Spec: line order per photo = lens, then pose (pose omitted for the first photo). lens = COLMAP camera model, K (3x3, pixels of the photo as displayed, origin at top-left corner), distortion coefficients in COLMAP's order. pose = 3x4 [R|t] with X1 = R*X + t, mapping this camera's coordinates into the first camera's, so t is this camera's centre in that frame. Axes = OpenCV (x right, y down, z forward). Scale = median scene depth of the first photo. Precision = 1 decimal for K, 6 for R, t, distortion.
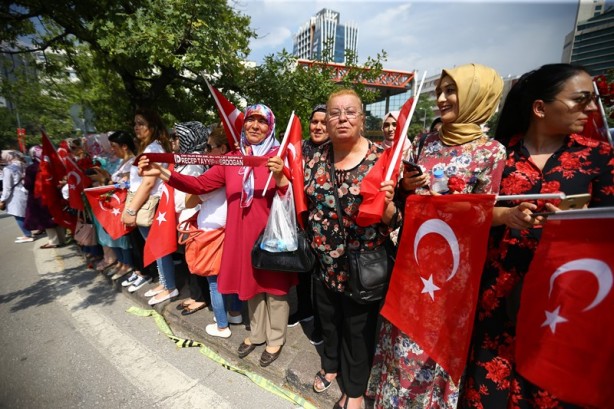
lens RADIAL K [[298.9, 0, 306.3], [0, 298.9, 207.2], [0, 0, 1]] dist [0.001925, -0.000364]
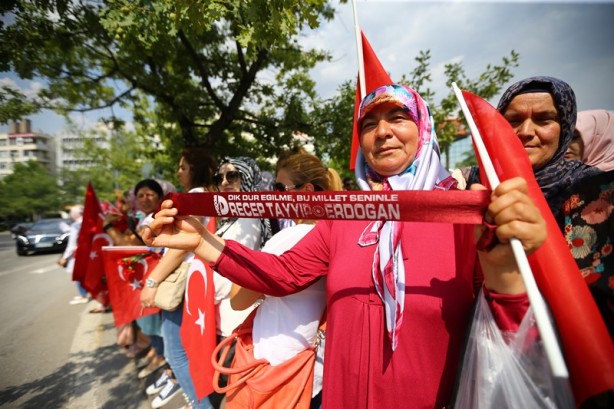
lens RADIAL K [[298.9, 0, 308.2], [0, 298.9, 203.1], [0, 0, 1]] dist [0.001925, -0.000364]
pose [[0.984952, -0.030123, -0.170180, -0.100535], [-0.002227, 0.982399, -0.186781, -0.036714], [0.172811, 0.184349, 0.967549, 0.271431]]
